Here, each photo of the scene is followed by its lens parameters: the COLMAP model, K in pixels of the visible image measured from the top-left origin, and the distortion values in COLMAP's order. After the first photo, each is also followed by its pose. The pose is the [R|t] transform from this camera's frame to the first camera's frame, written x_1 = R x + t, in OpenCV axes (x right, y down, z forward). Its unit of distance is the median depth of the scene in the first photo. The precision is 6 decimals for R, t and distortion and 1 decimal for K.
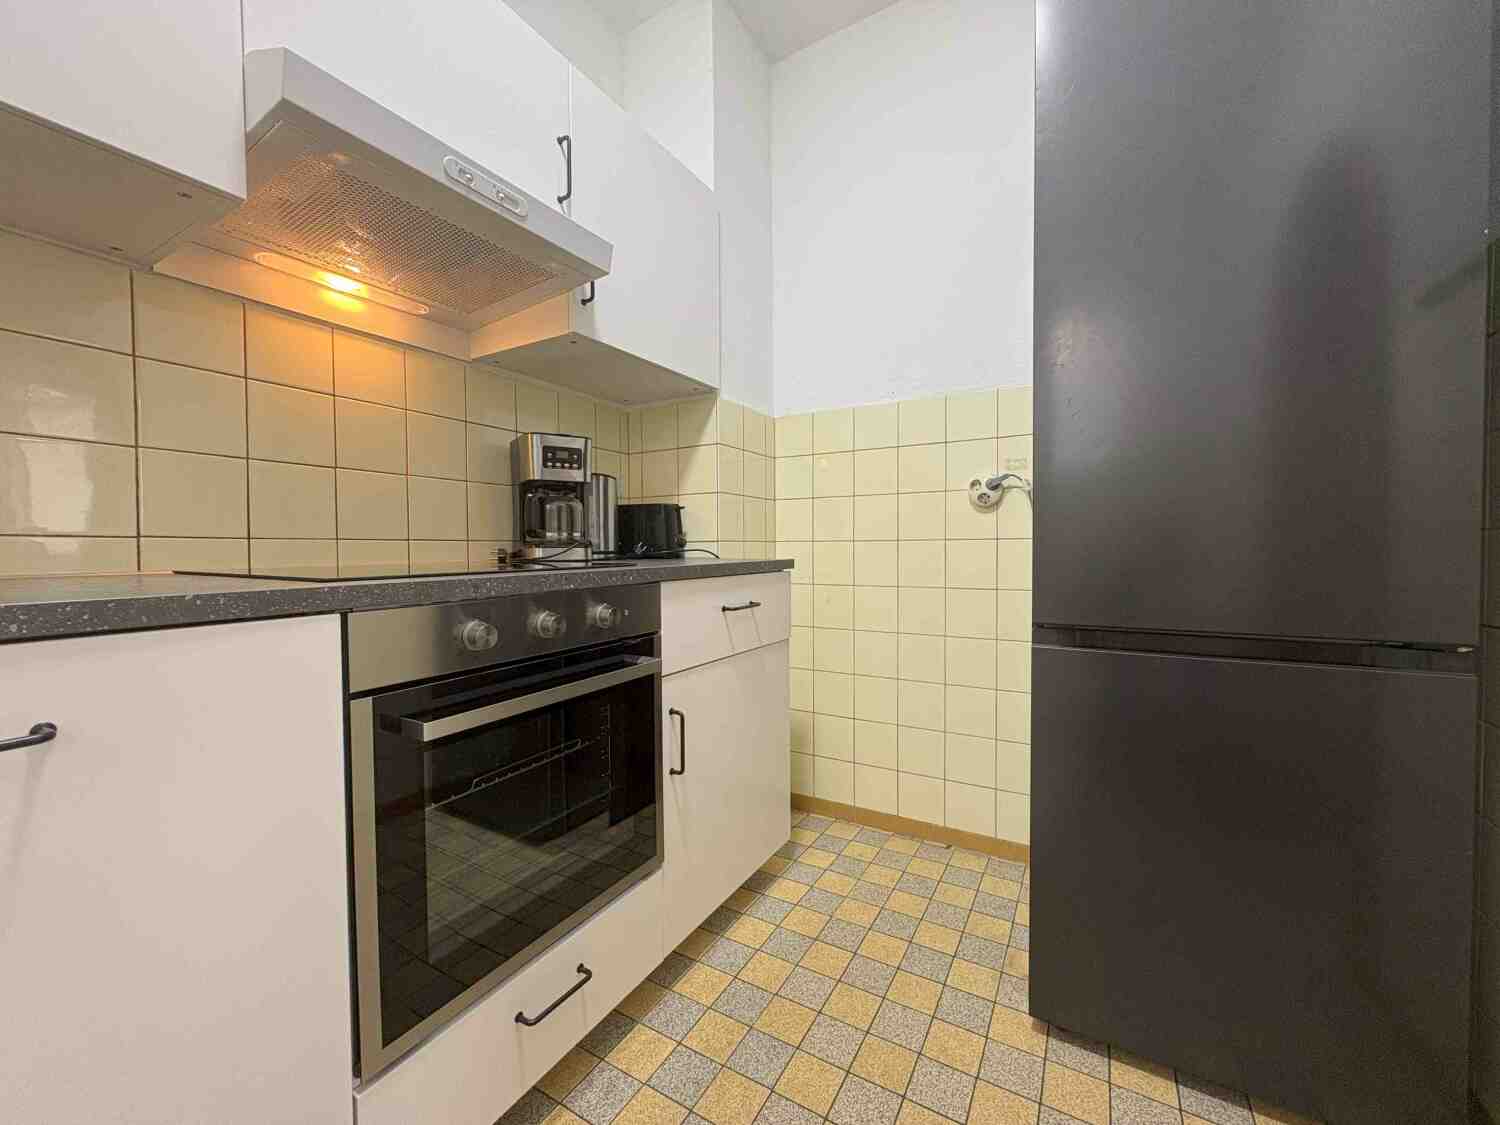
lens RADIAL K [[601.0, 0, 750.1], [0, 601.0, 562.2], [0, 0, 1]] dist [-0.002233, 0.001197]
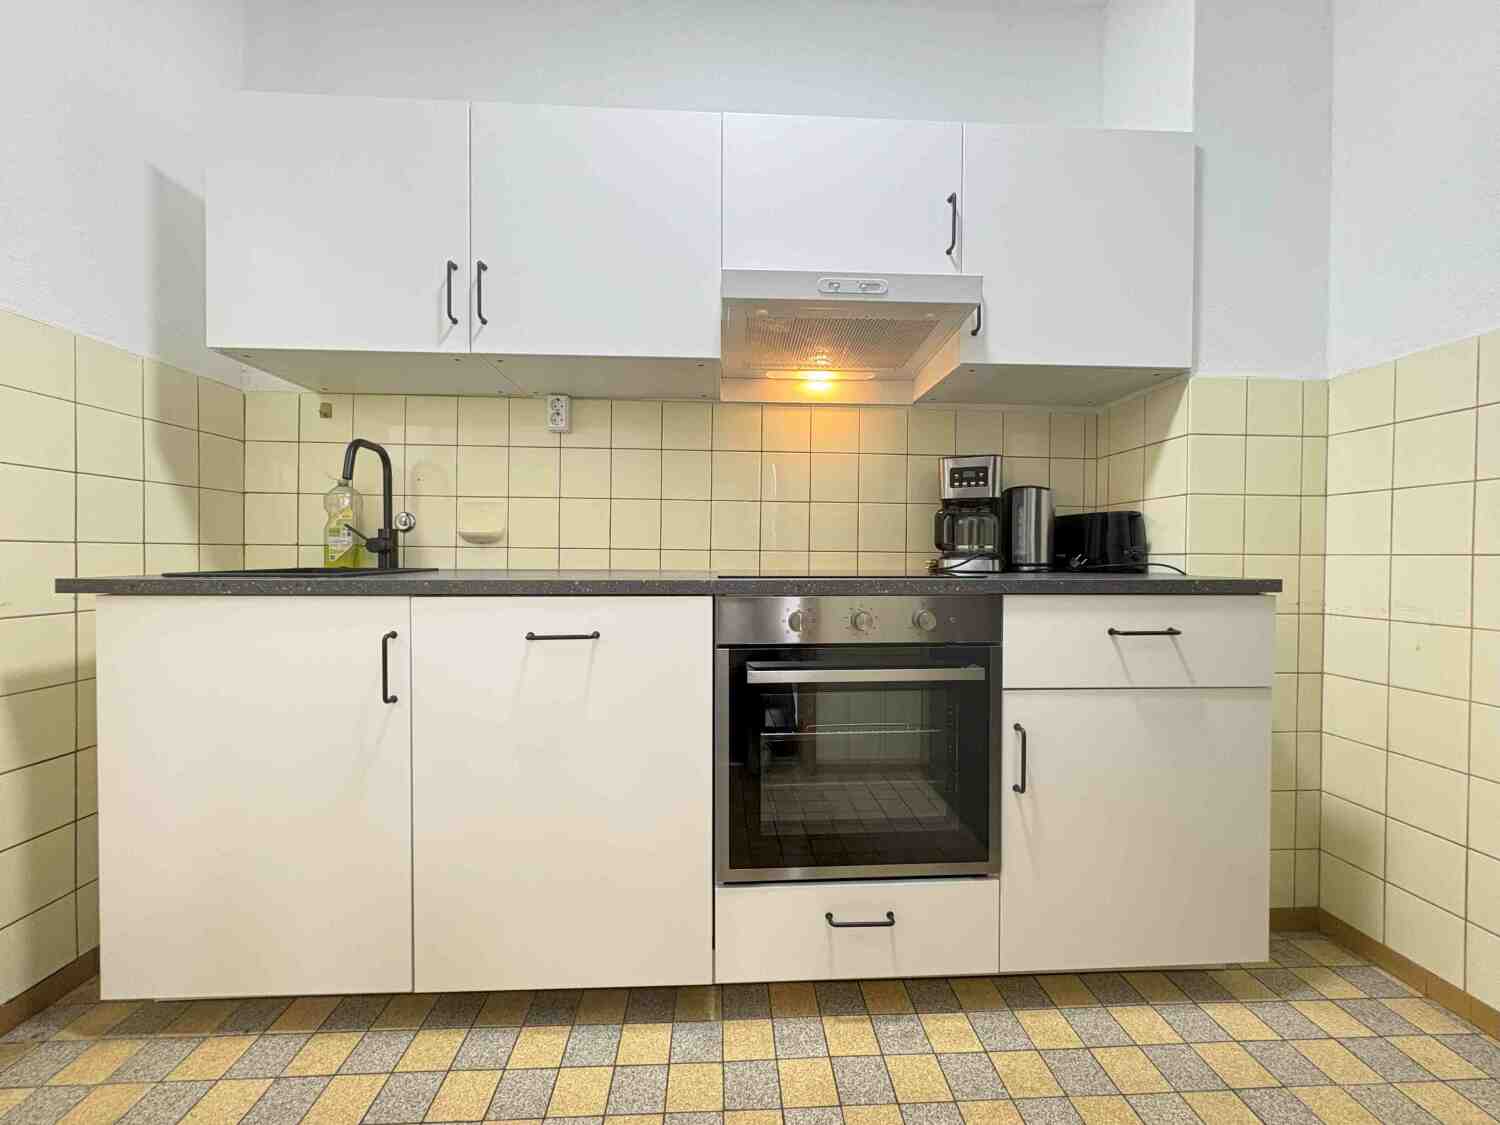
lens RADIAL K [[601.0, 0, 750.5], [0, 601.0, 559.9], [0, 0, 1]] dist [-0.002233, 0.001197]
pose [[0.548395, 0.016245, -0.836062, 0.383351], [-0.031616, 0.999499, -0.001317, -0.008904], [0.835622, 0.027155, 0.548634, 0.072081]]
